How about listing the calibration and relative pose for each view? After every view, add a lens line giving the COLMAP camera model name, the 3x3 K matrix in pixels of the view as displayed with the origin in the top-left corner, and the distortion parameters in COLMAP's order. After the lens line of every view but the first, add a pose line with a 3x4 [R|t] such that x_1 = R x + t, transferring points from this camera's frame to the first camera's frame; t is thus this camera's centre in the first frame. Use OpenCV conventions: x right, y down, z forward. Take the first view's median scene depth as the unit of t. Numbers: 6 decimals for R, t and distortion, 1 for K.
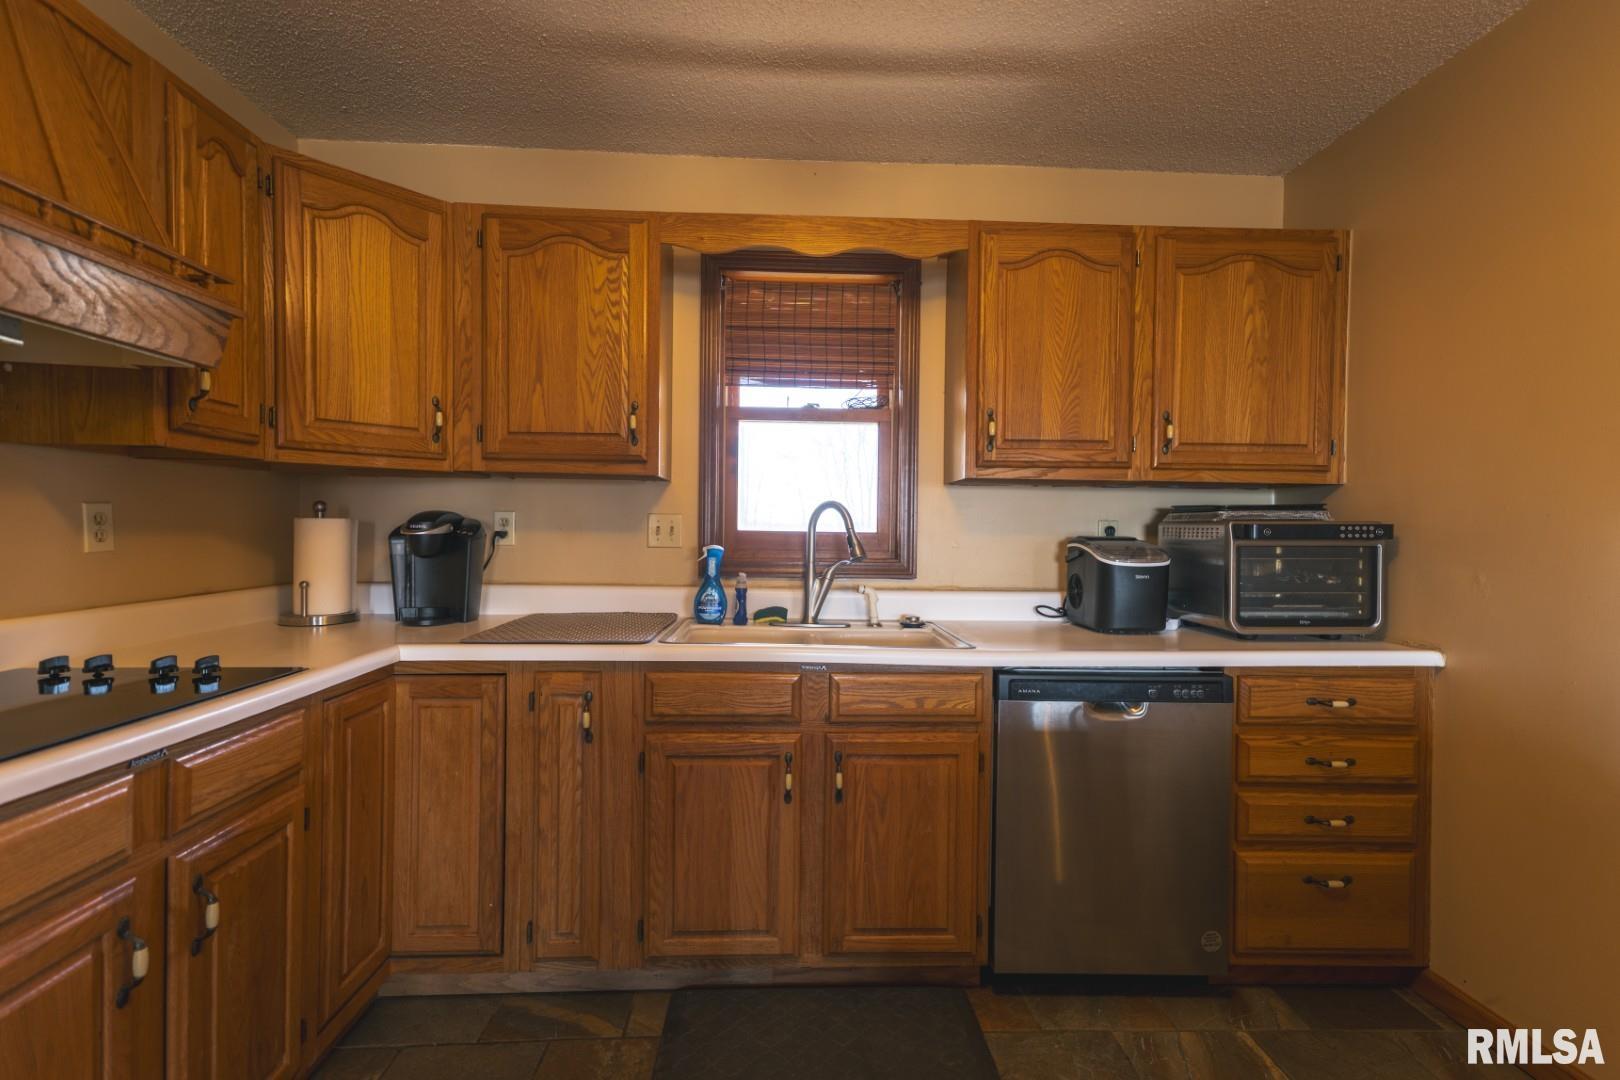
lens RADIAL K [[714.6, 0, 811.8], [0, 714.6, 540.4], [0, 0, 1]] dist [0.017501, -0.000270]
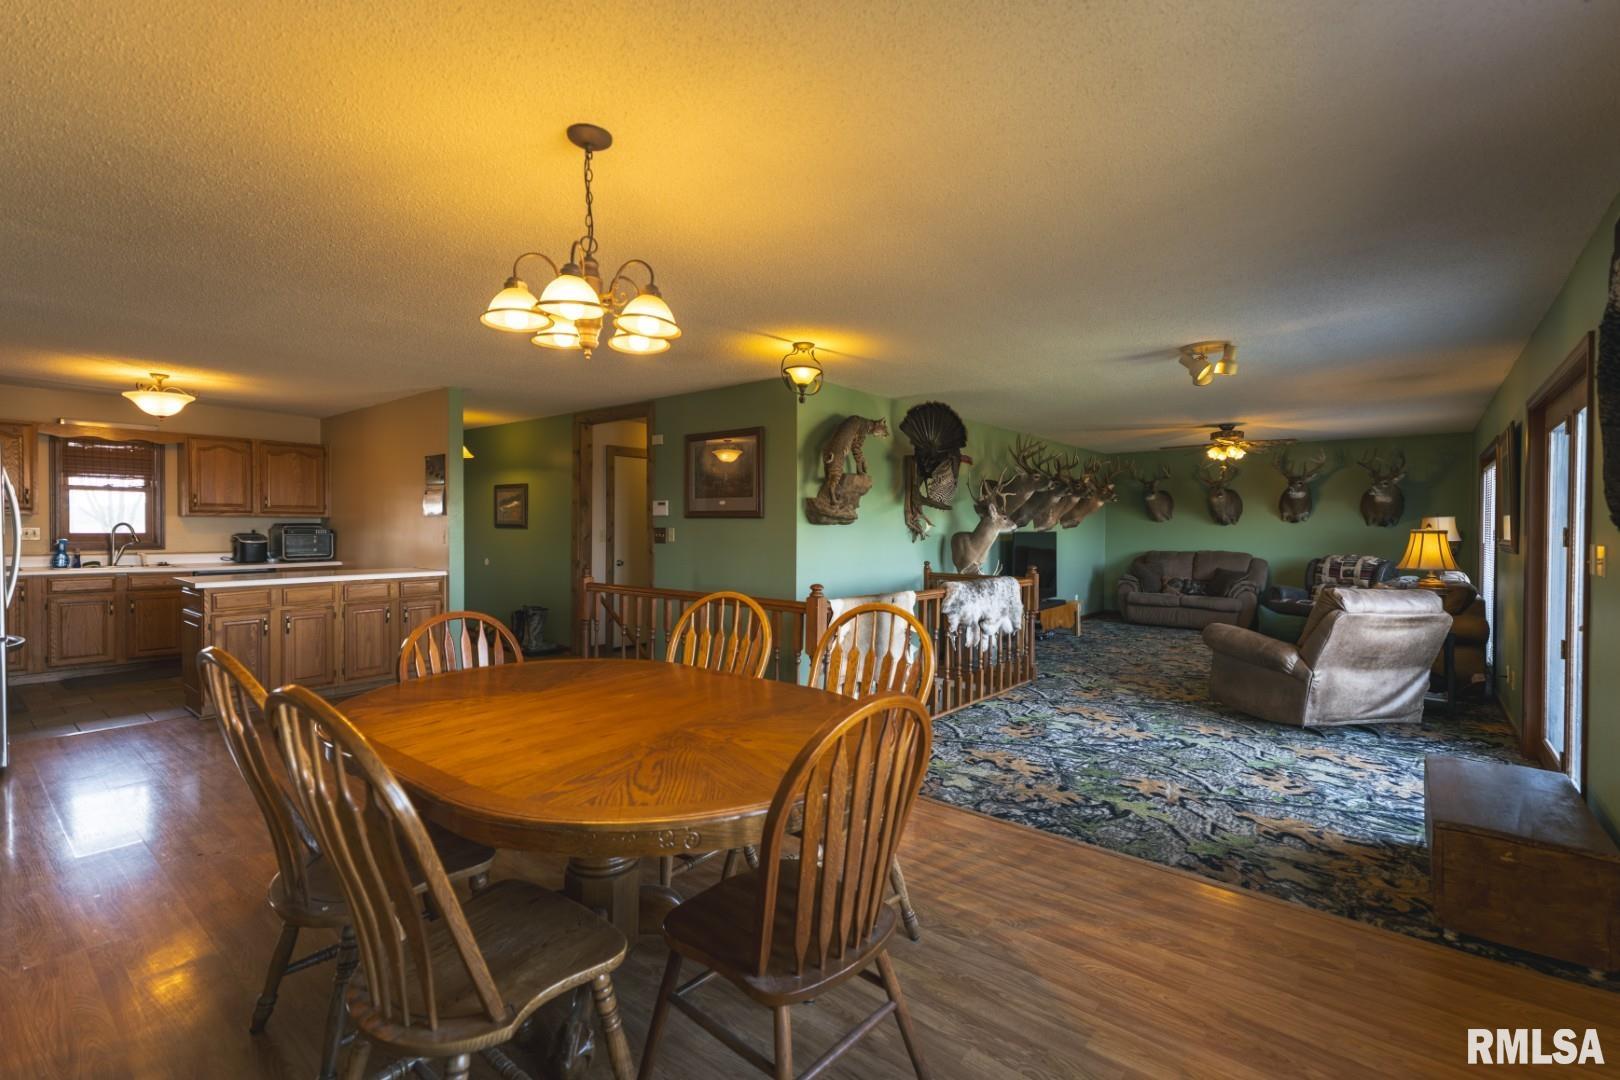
lens RADIAL K [[714.6, 0, 811.5], [0, 714.6, 535.6], [0, 0, 1]] dist [0.017501, -0.000270]
pose [[0.666917, -0.015372, 0.744973, -0.295448], [0.012623, 0.999877, 0.009332, 0.004685], [-0.745025, 0.003180, 0.667029, -2.938314]]
